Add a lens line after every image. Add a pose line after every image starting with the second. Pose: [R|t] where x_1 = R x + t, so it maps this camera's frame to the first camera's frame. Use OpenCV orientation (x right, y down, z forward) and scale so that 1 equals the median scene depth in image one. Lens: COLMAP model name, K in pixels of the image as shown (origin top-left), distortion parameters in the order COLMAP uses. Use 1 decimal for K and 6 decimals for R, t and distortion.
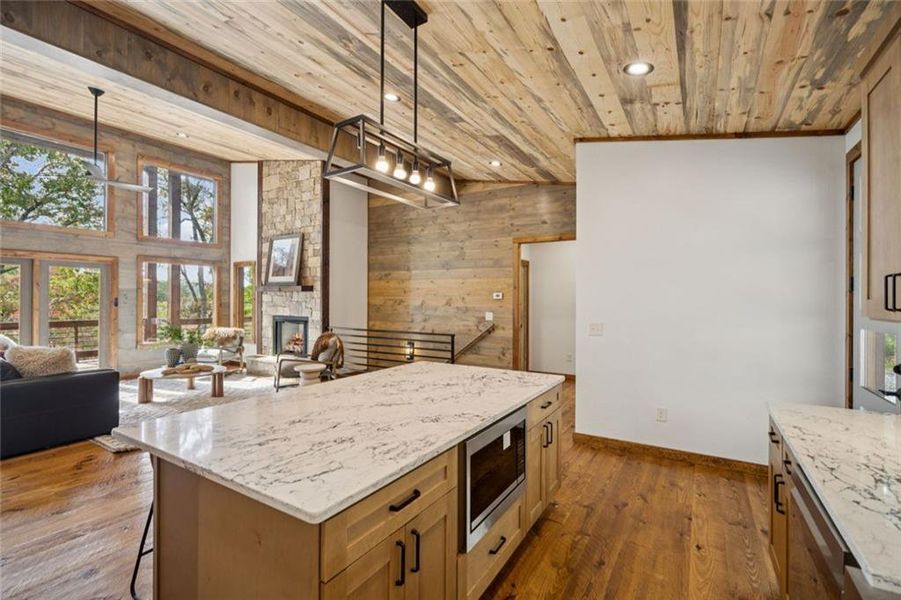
lens RADIAL K [[409.2, 0, 448.4], [0, 409.2, 299.4], [0, 0, 1]] dist [-0.005318, -0.000373]
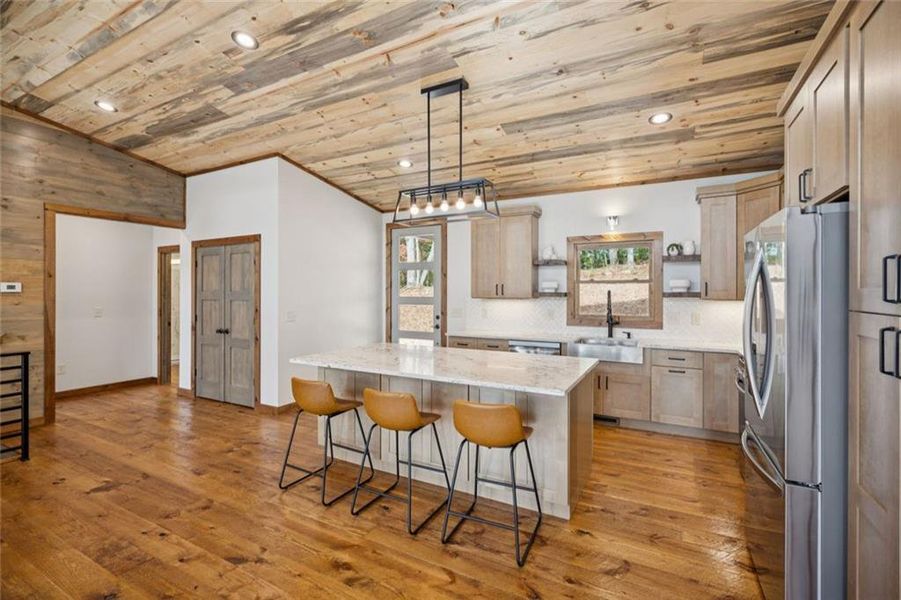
lens RADIAL K [[409.2, 0, 448.4], [0, 409.2, 299.4], [0, 0, 1]] dist [-0.005318, -0.000373]
pose [[-0.053920, -0.024341, 0.998249, -0.513914], [0.000041, 0.999703, 0.024378, -0.005139], [-0.998545, 0.001355, -0.053903, 0.342525]]
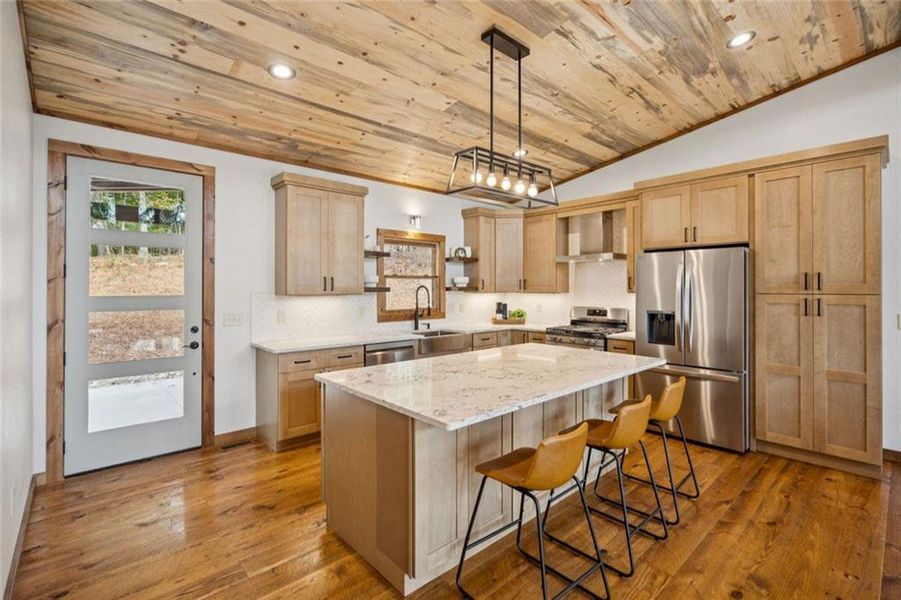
lens RADIAL K [[415.0, 0, 450.0], [0, 415.0, 288.1], [0, 0, 1]] dist [-0.004742, 0.000209]
pose [[-0.957781, -0.005844, 0.287440, -0.107142], [-0.004956, 0.999980, 0.003818, -0.001693], [-0.287457, 0.002232, -0.957791, 0.722418]]
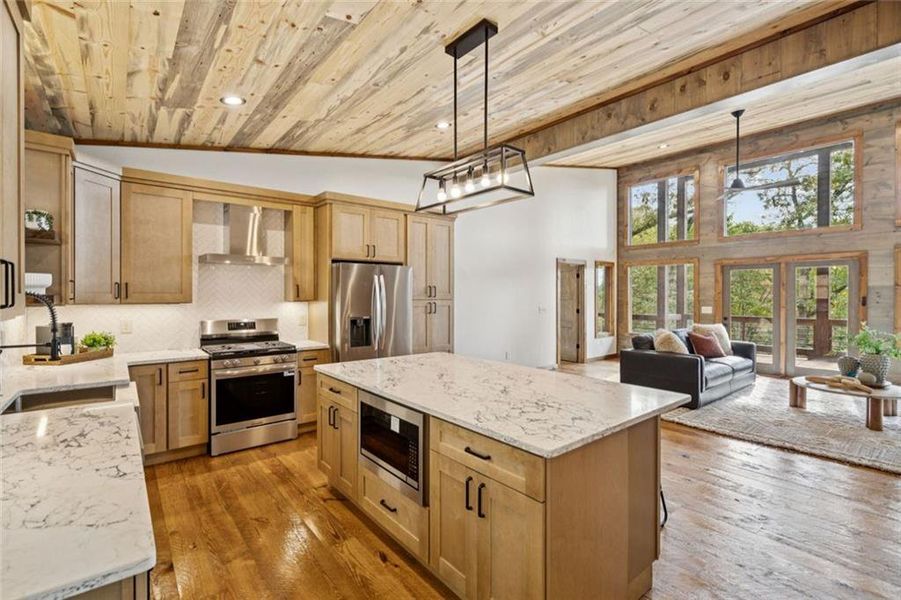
lens RADIAL K [[409.2, 0, 448.4], [0, 409.2, 299.4], [0, 0, 1]] dist [-0.005318, -0.000373]
pose [[-0.327161, 0.002580, -0.944965, 0.322692], [-0.002115, 0.999992, 0.003462, 0.001652], [0.944966, 0.003131, -0.327152, 0.426345]]
